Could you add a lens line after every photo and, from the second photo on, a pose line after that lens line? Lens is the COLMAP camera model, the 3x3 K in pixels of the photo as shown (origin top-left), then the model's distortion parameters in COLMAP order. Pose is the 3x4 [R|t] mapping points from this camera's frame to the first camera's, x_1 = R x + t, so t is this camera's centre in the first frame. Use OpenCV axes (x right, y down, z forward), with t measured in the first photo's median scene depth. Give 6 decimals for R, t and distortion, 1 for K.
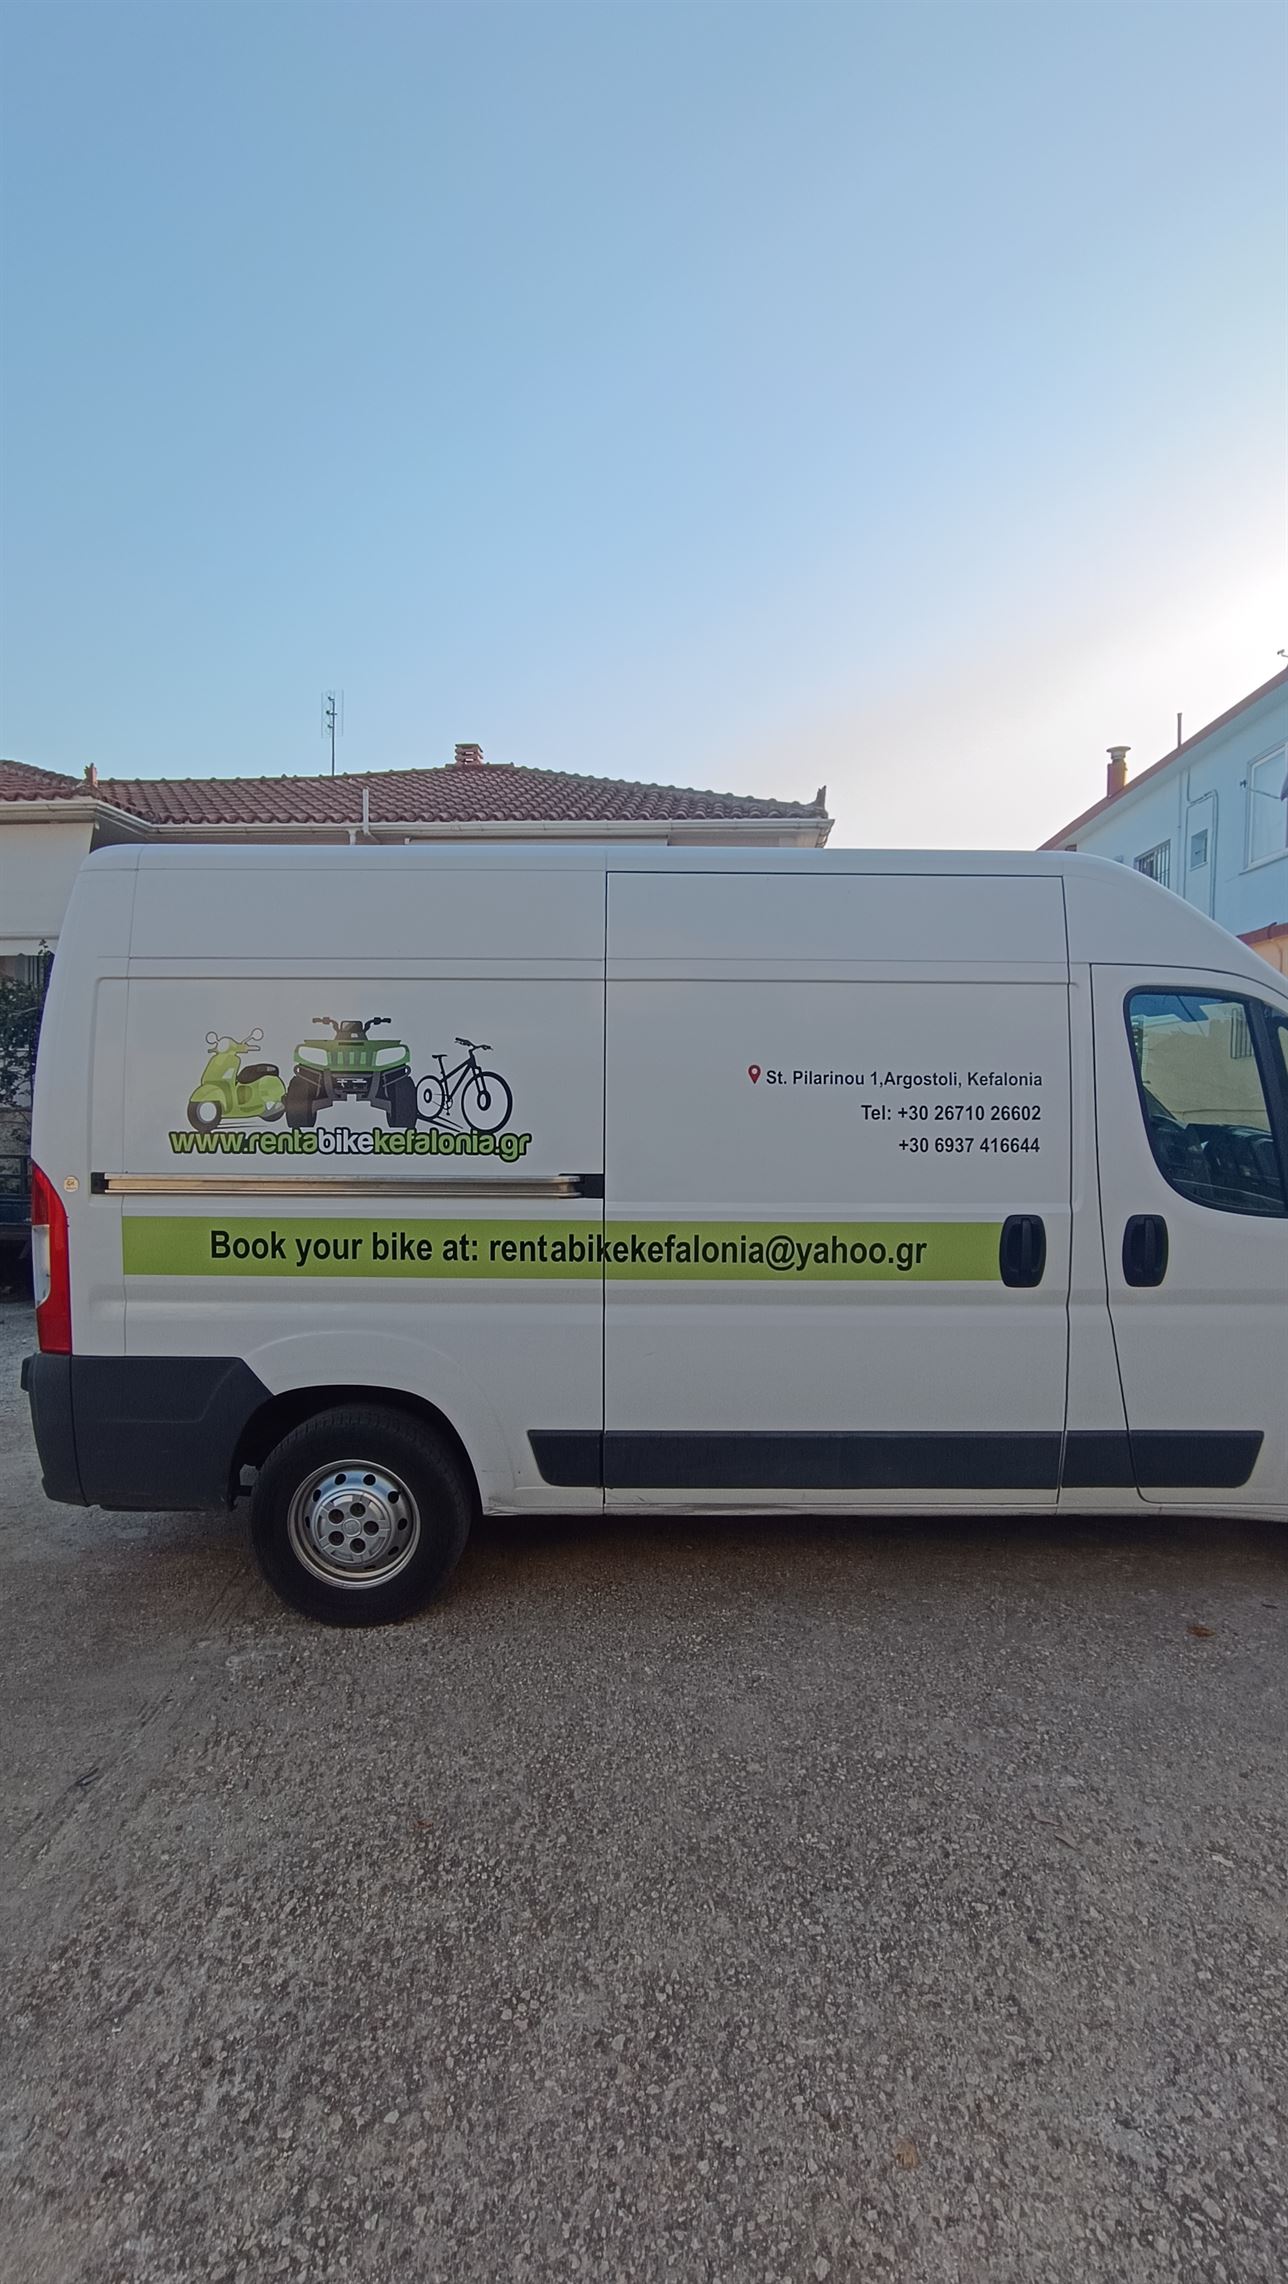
lens RADIAL K [[1045.7, 0, 660.8], [0, 1045.7, 1138.7], [0, 0, 1]] dist [0.008406, -0.000965]
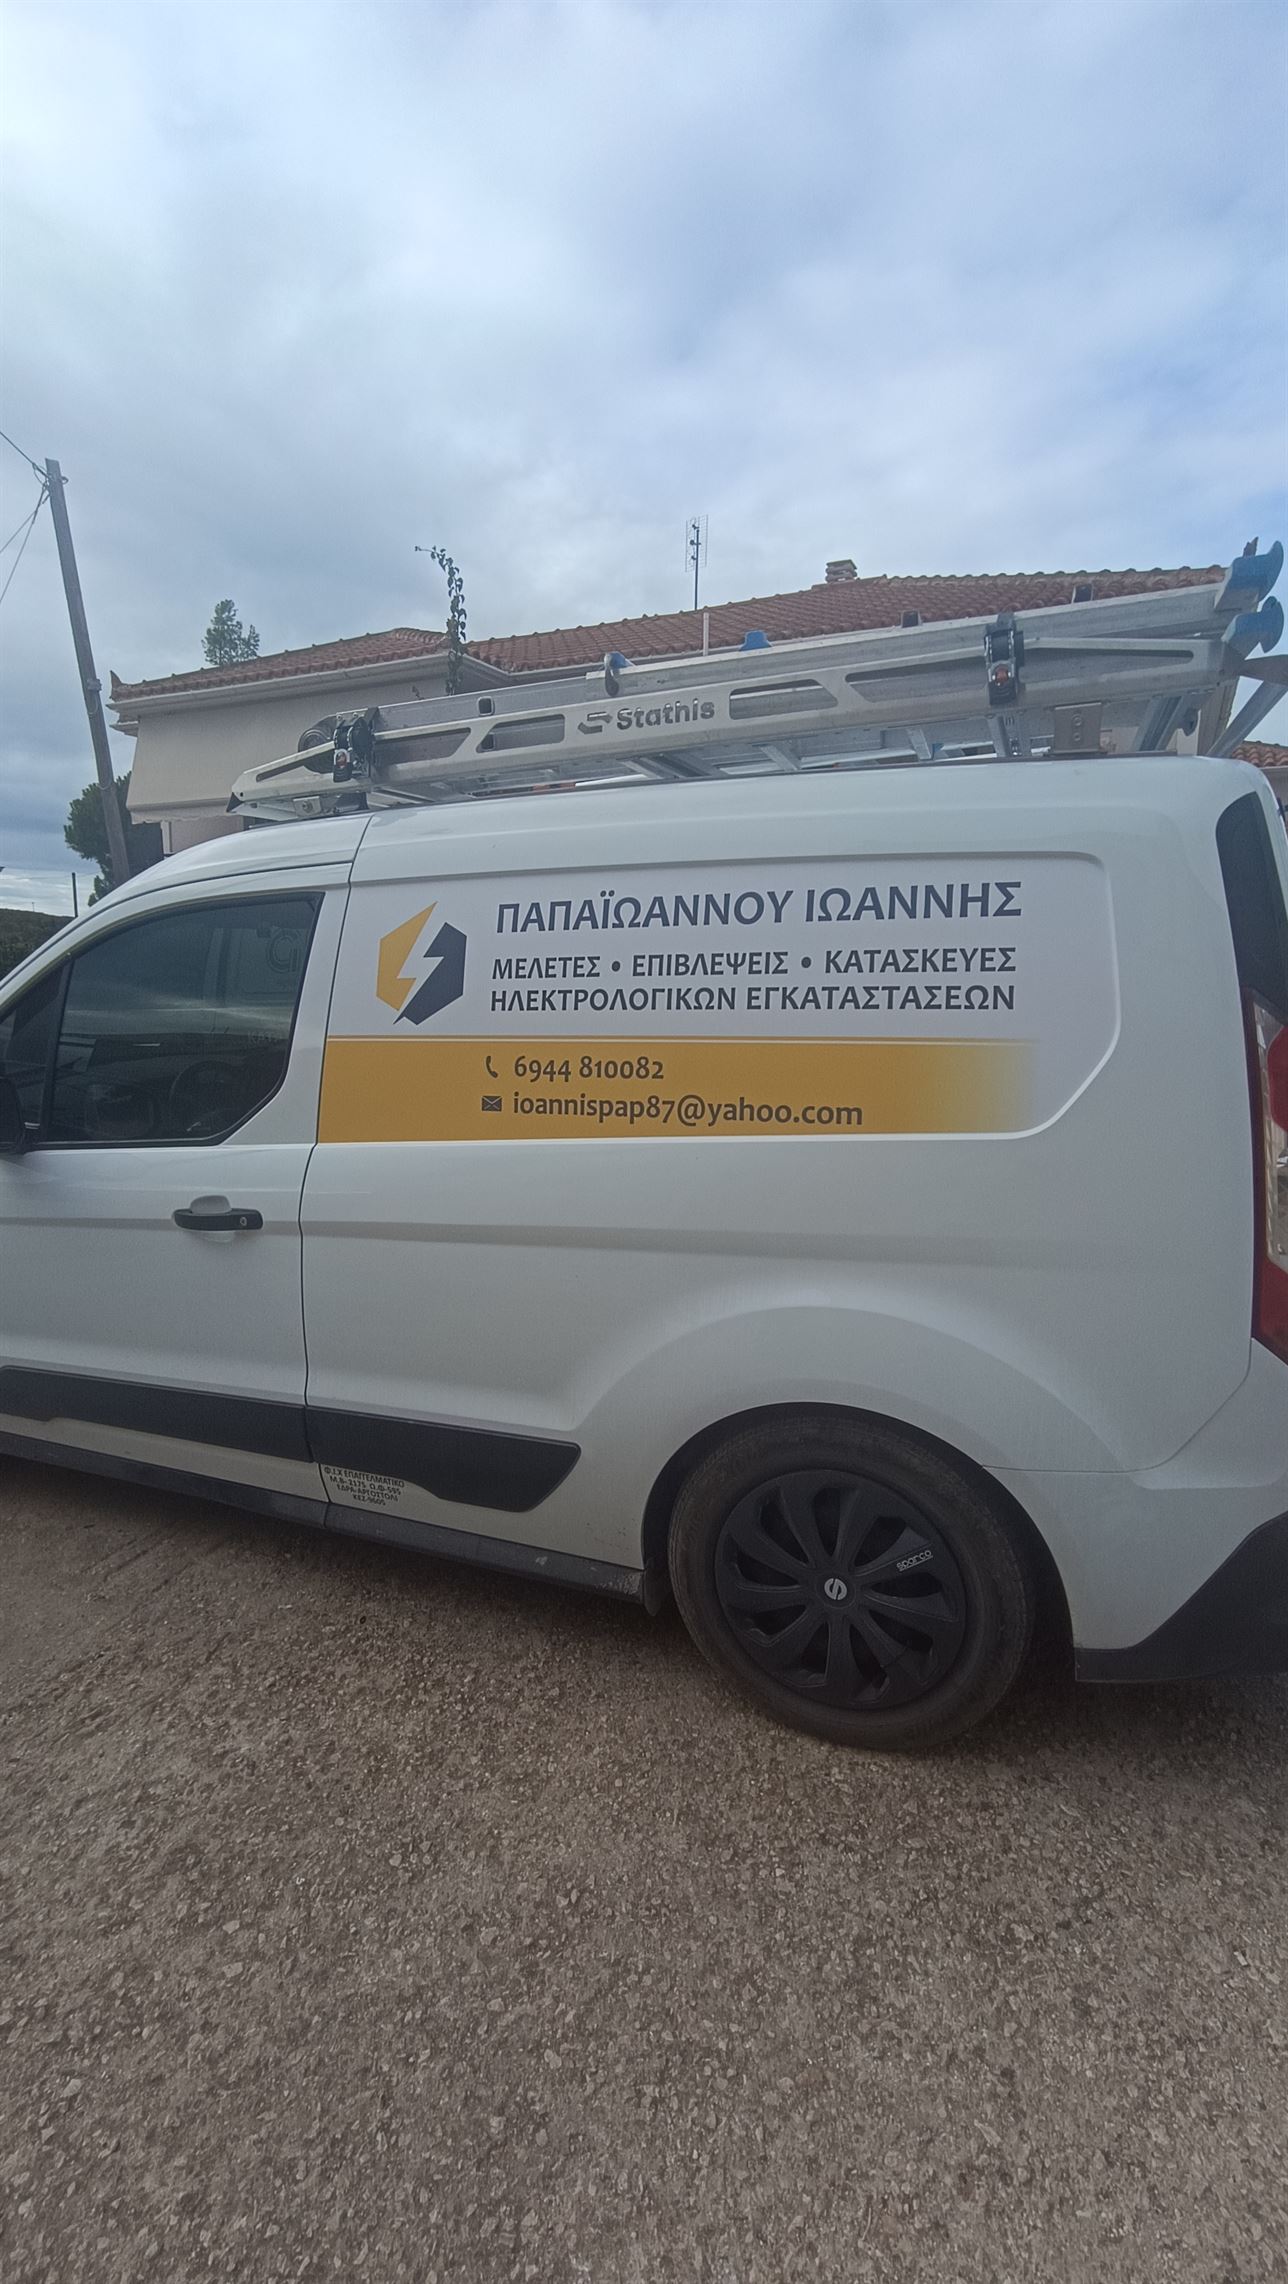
lens RADIAL K [[1045.7, 0, 645.6], [0, 1045.7, 1136.3], [0, 0, 1]] dist [0.008406, -0.000965]
pose [[0.927393, 0.068794, -0.367710, 0.316193], [-0.022779, 0.991506, 0.128048, 0.111113], [0.373395, -0.110375, 0.921083, 0.323705]]
